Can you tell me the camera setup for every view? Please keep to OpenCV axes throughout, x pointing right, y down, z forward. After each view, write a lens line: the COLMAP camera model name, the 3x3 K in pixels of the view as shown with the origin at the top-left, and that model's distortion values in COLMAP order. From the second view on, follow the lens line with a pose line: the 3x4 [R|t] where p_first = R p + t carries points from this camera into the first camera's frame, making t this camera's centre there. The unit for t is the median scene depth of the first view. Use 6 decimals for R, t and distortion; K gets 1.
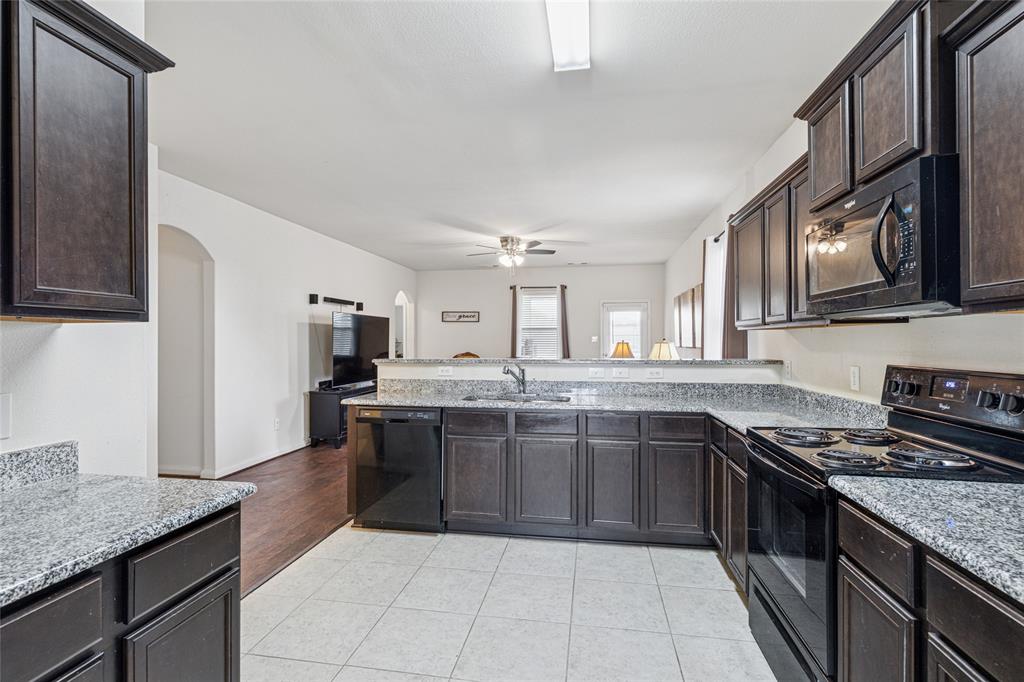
lens RADIAL K [[491.6, 0, 512.0], [0, 491.6, 341.0], [0, 0, 1]] dist [0.001639, 0.000280]
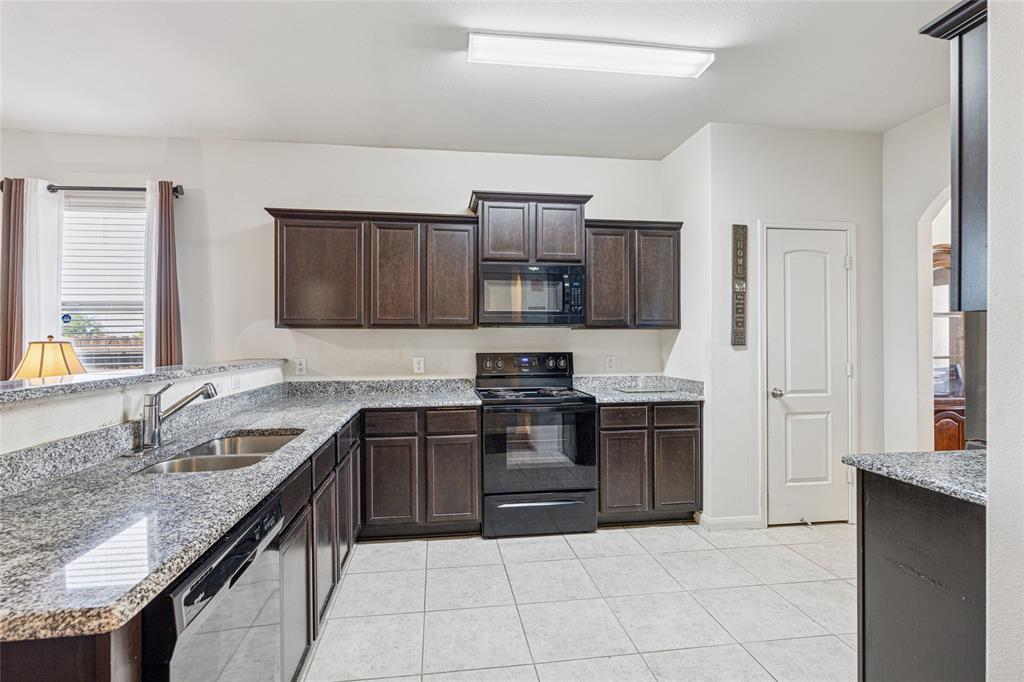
lens RADIAL K [[482.3, 0, 507.7], [0, 482.3, 346.3], [0, 0, 1]] dist [0.000113, 0.000666]
pose [[-0.303440, -0.003288, 0.952845, -0.694970], [0.002098, 0.999989, 0.004119, 0.012385], [-0.952848, 0.003249, -0.303430, 1.071424]]
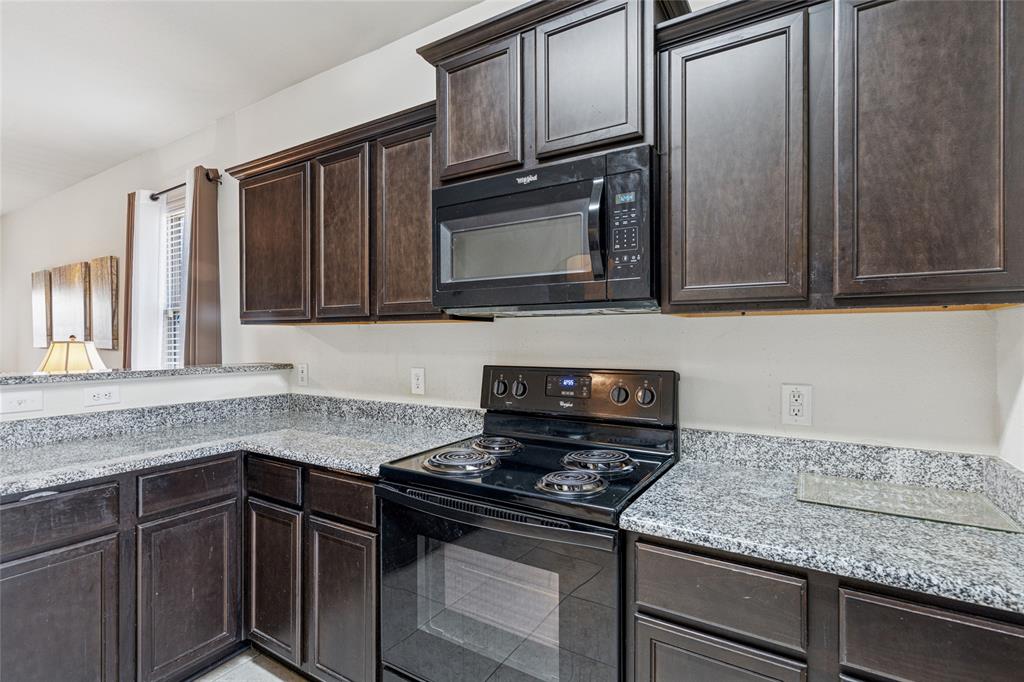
lens RADIAL K [[480.7, 0, 512.0], [0, 480.7, 341.0], [0, 0, 1]] dist [-0.001685, 0.000609]
pose [[0.375621, 0.002386, 0.926770, -0.058296], [-0.003960, 0.999992, -0.000970, 0.001639], [-0.926765, -0.003306, 0.375627, 0.455183]]
